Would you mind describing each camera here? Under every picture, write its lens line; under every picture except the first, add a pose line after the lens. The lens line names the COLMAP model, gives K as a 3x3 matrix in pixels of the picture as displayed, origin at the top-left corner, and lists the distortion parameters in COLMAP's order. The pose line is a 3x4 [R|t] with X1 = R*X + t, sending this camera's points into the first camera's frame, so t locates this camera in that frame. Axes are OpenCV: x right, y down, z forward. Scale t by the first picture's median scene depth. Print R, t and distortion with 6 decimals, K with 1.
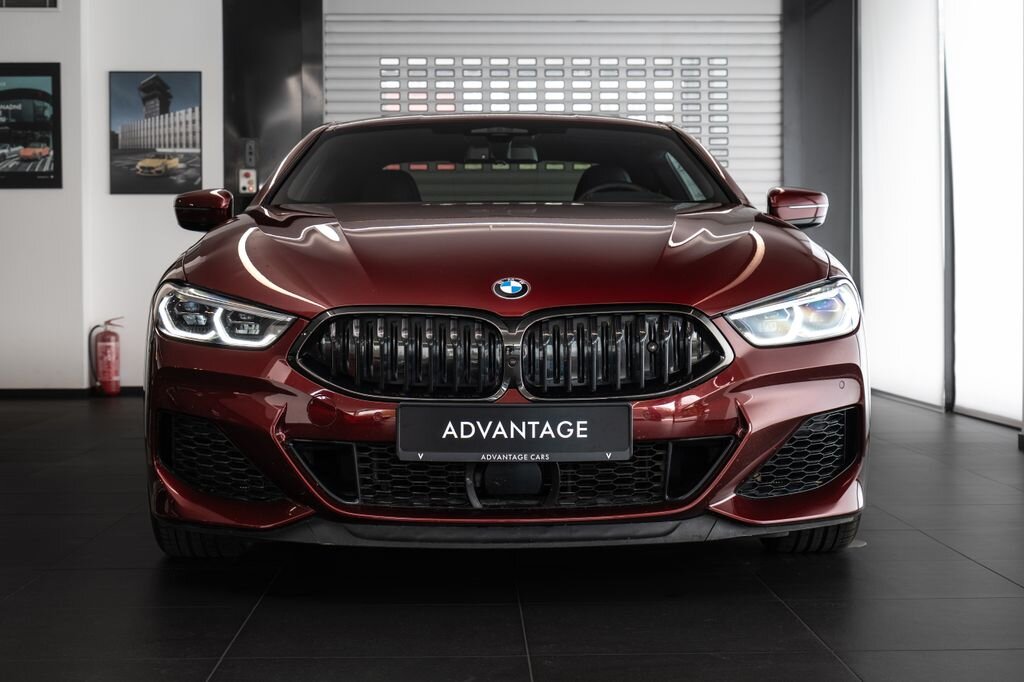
lens RADIAL K [[1784.6, 0, 517.8], [0, 1784.6, 343.1], [0, 0, 1]] dist [-0.062272, 0.000000]
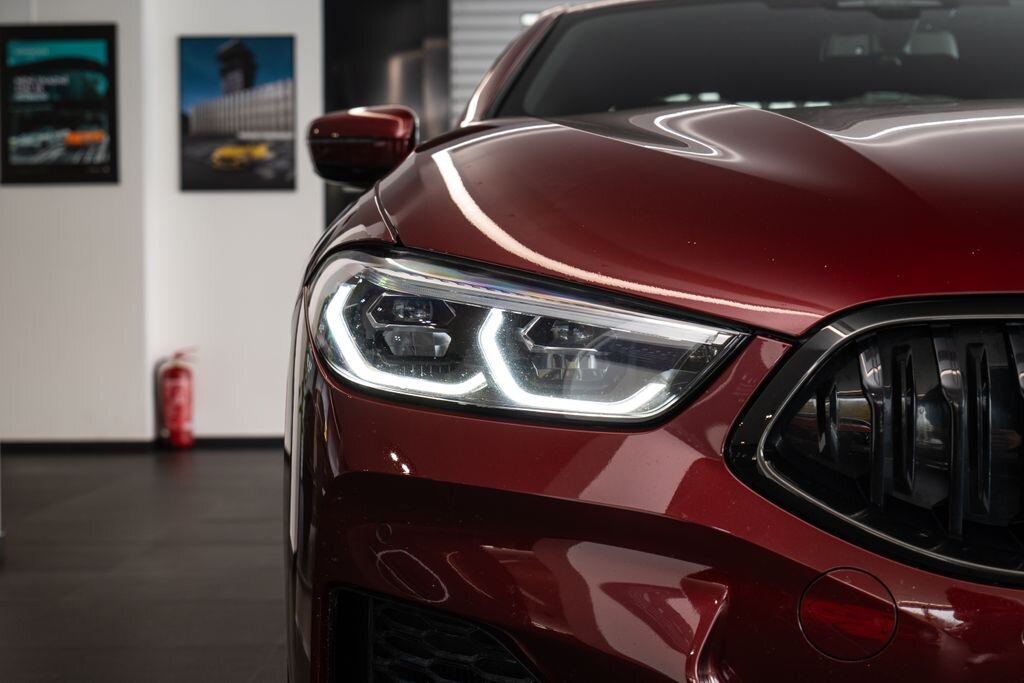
lens RADIAL K [[1784.6, 0, 505.8], [0, 1784.6, 338.3], [0, 0, 1]] dist [-0.062272, 0.000000]
pose [[0.999098, -0.006213, -0.042009, -0.149305], [0.005365, 0.999780, -0.020256, -0.006415], [0.042125, 0.020012, 0.998912, 0.626265]]
